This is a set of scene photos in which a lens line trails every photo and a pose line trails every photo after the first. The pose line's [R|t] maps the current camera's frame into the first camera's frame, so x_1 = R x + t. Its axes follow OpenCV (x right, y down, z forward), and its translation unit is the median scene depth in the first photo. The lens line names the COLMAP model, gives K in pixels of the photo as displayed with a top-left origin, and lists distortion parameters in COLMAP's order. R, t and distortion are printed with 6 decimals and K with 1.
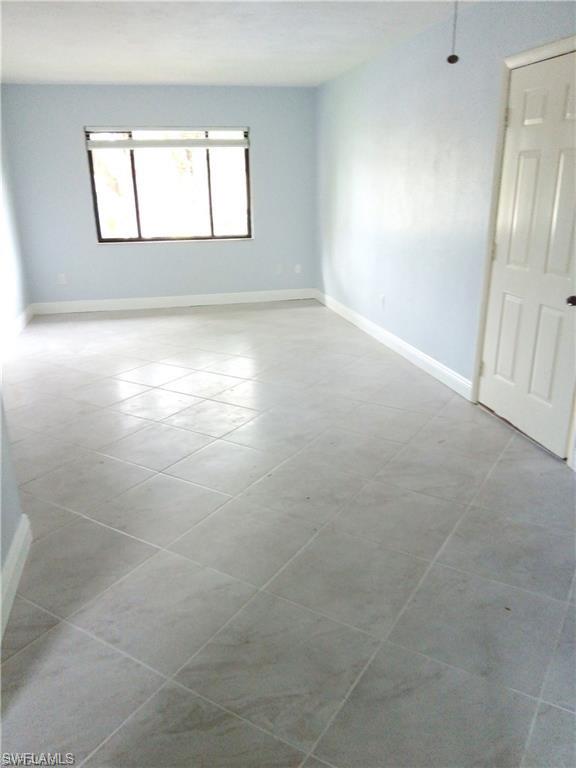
lens RADIAL K [[596.4, 0, 290.2], [0, 596.4, 375.0], [0, 0, 1]] dist [0.070077, -0.132417]
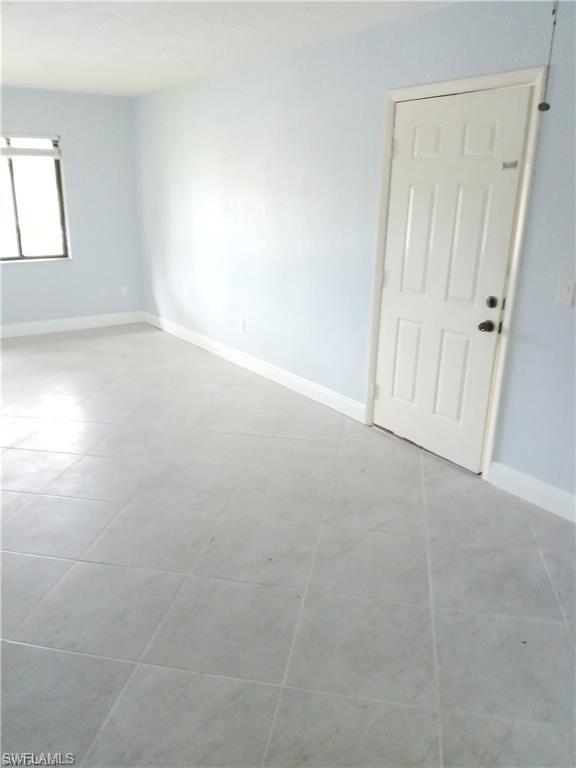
lens RADIAL K [[590.5, 0, 288.0], [0, 590.5, 384.0], [0, 0, 1]] dist [0.066580, -0.159702]
pose [[0.928672, -0.089982, 0.359822, -0.174165], [0.089219, 0.995835, 0.018764, -0.053345], [-0.360012, 0.014678, 0.932832, 0.104936]]
